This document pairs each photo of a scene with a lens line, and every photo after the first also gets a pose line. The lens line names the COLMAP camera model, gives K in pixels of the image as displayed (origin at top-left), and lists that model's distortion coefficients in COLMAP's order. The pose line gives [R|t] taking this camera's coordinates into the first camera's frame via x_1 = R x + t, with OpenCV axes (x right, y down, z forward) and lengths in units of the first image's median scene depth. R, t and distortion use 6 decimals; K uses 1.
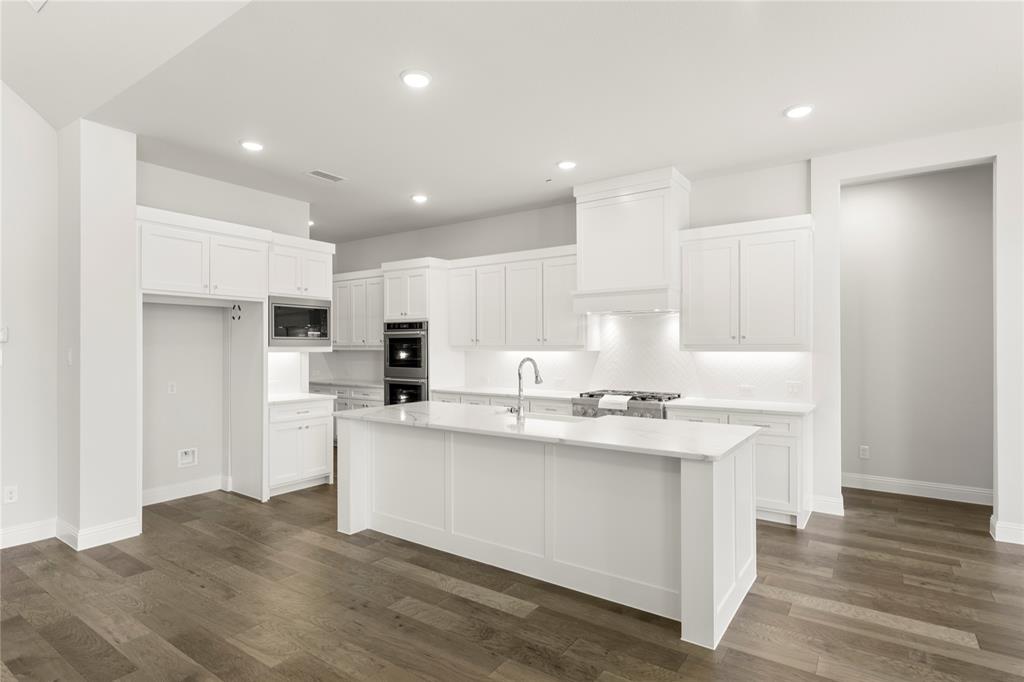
lens RADIAL K [[532.9, 0, 513.5], [0, 532.9, 345.9], [0, 0, 1]] dist [0.000193, -0.002344]
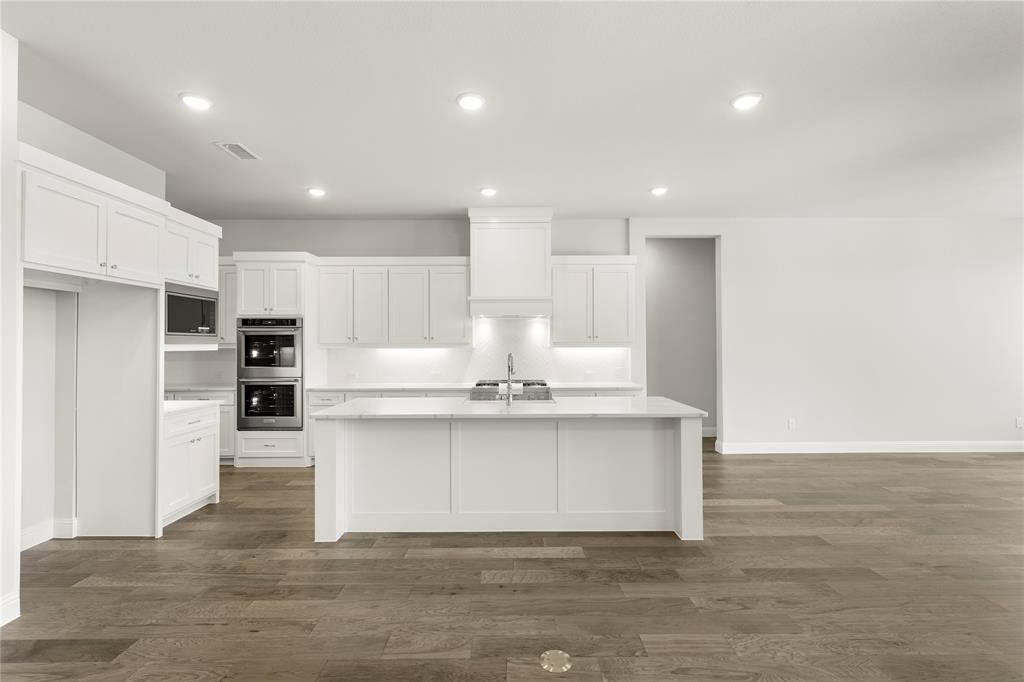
lens RADIAL K [[476.5, 0, 511.6], [0, 476.5, 336.5], [0, 0, 1]] dist [-0.001632, -0.000399]
pose [[0.812351, 0.009044, 0.583098, -0.455567], [0.000850, 0.999860, -0.016693, 0.002512], [-0.583168, 0.014056, 0.812230, 0.100868]]
